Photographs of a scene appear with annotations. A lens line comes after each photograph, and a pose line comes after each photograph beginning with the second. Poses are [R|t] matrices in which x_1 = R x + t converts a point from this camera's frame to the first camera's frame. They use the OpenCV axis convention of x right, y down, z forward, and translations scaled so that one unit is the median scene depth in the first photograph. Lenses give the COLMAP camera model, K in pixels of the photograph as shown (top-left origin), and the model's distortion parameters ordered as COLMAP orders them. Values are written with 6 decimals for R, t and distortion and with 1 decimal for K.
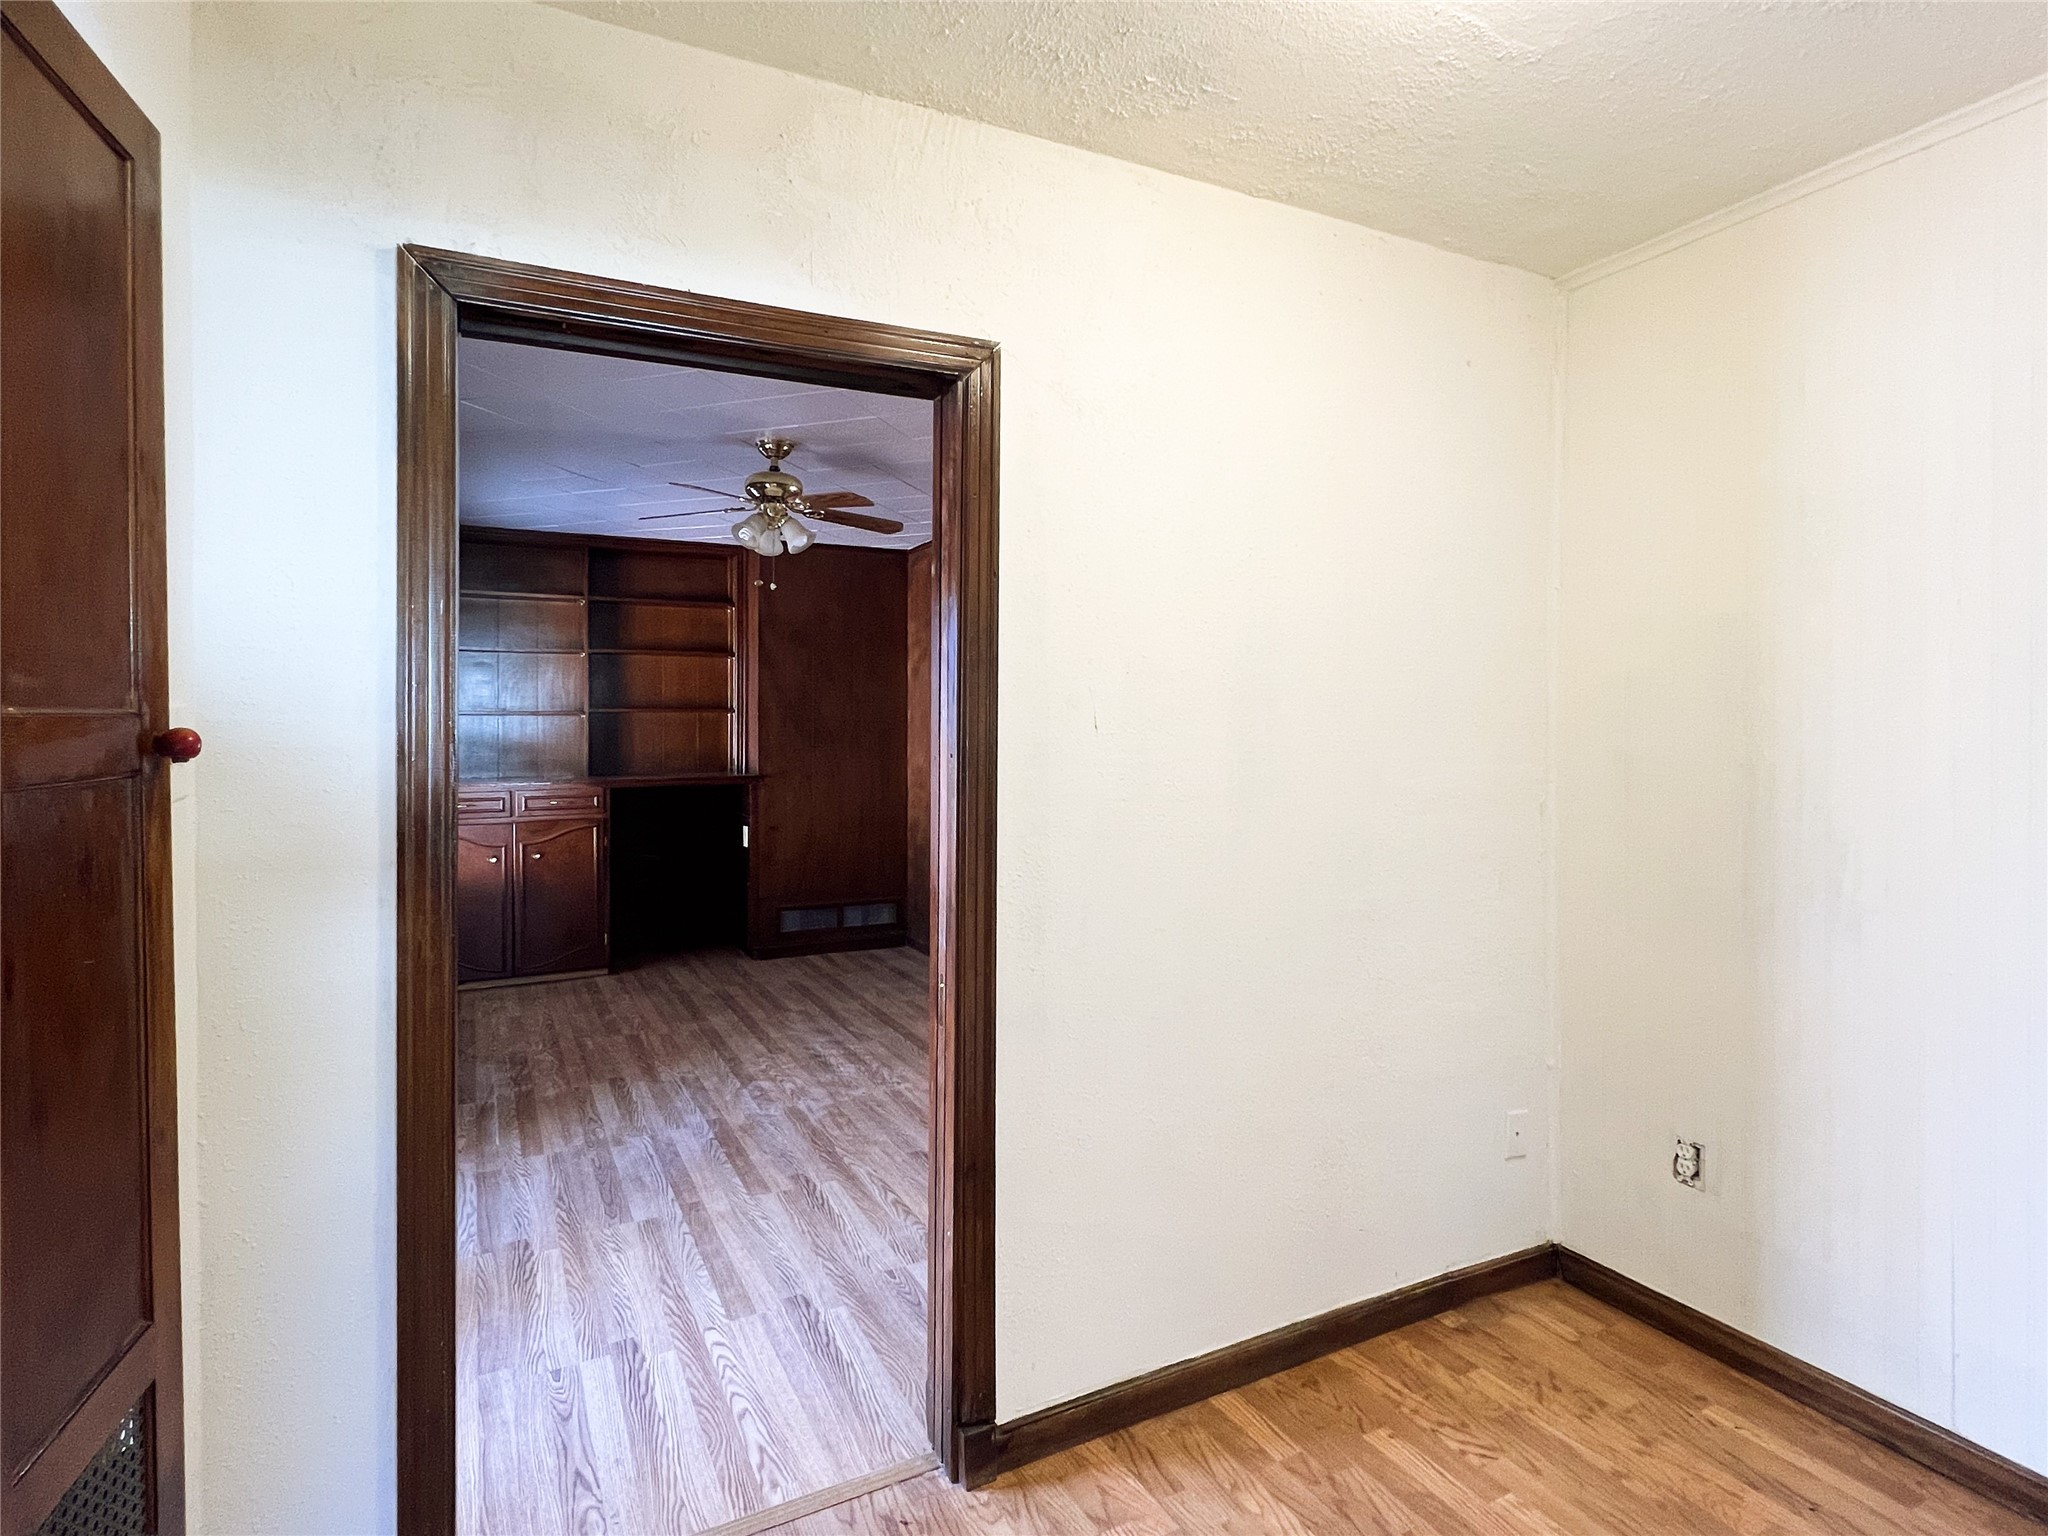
lens RADIAL K [[1049.9, 0, 1018.3], [0, 1049.9, 762.1], [0, 0, 1]] dist [0.000605, 0.000173]
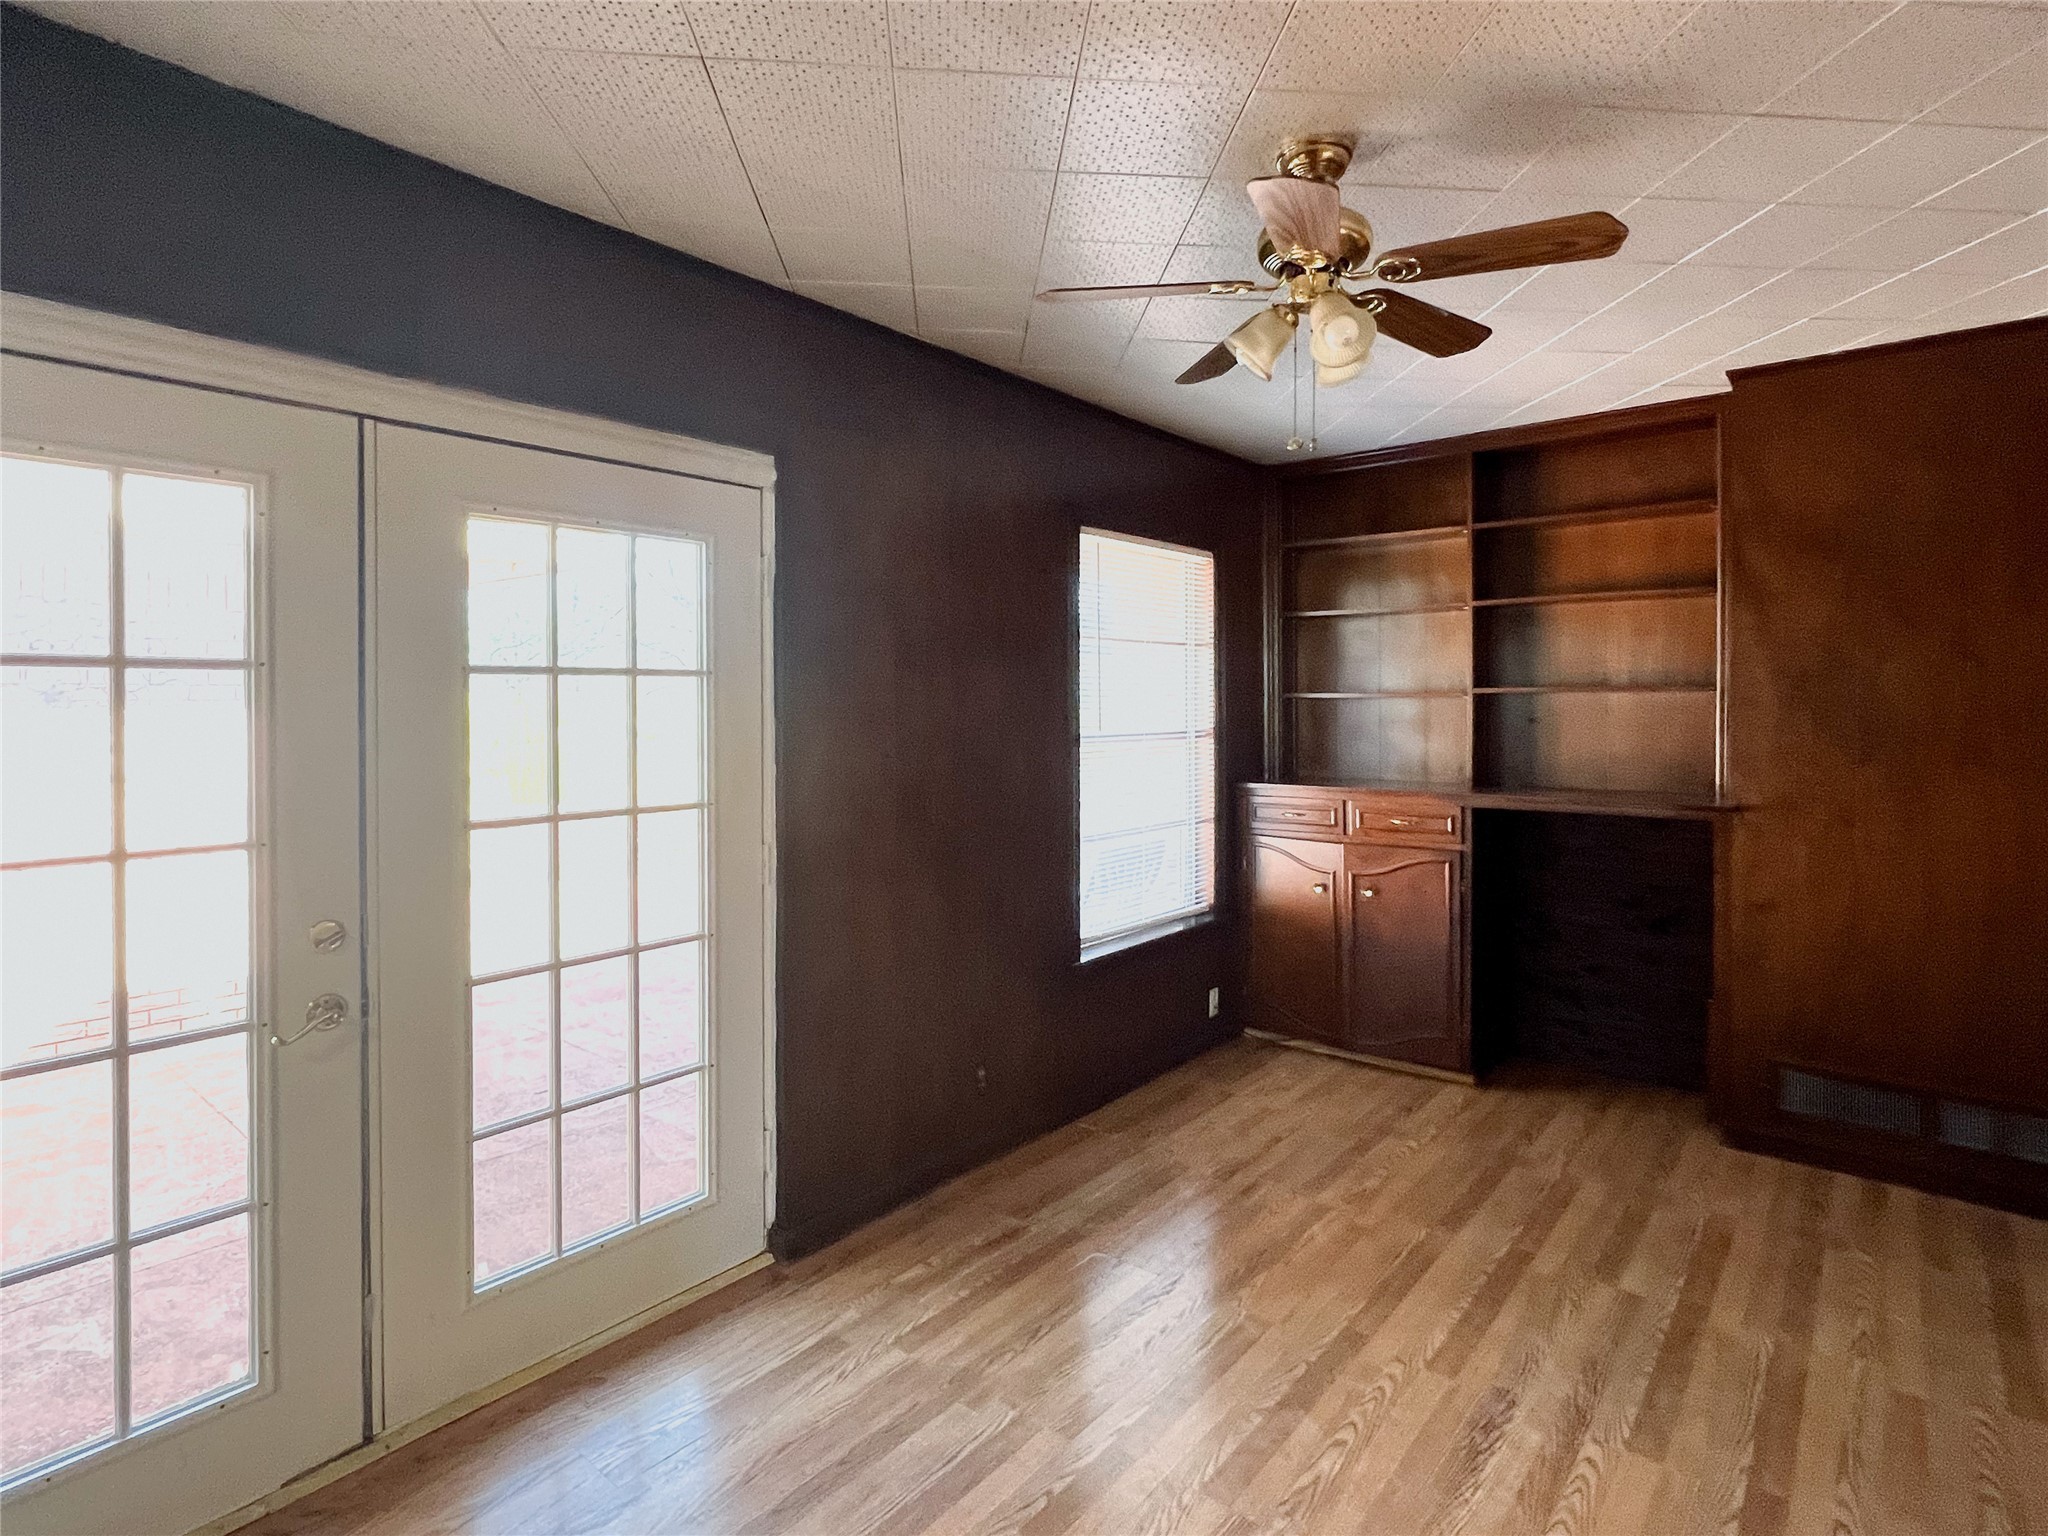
lens RADIAL K [[1077.0, 0, 1022.8], [0, 1077.0, 720.1], [0, 0, 1]] dist [-0.001573, 0.000993]
pose [[0.393137, 0.019230, -0.919279, 0.148855], [-0.030182, 0.999512, 0.008000, -0.032161], [0.918984, 0.024600, 0.393526, 0.549853]]
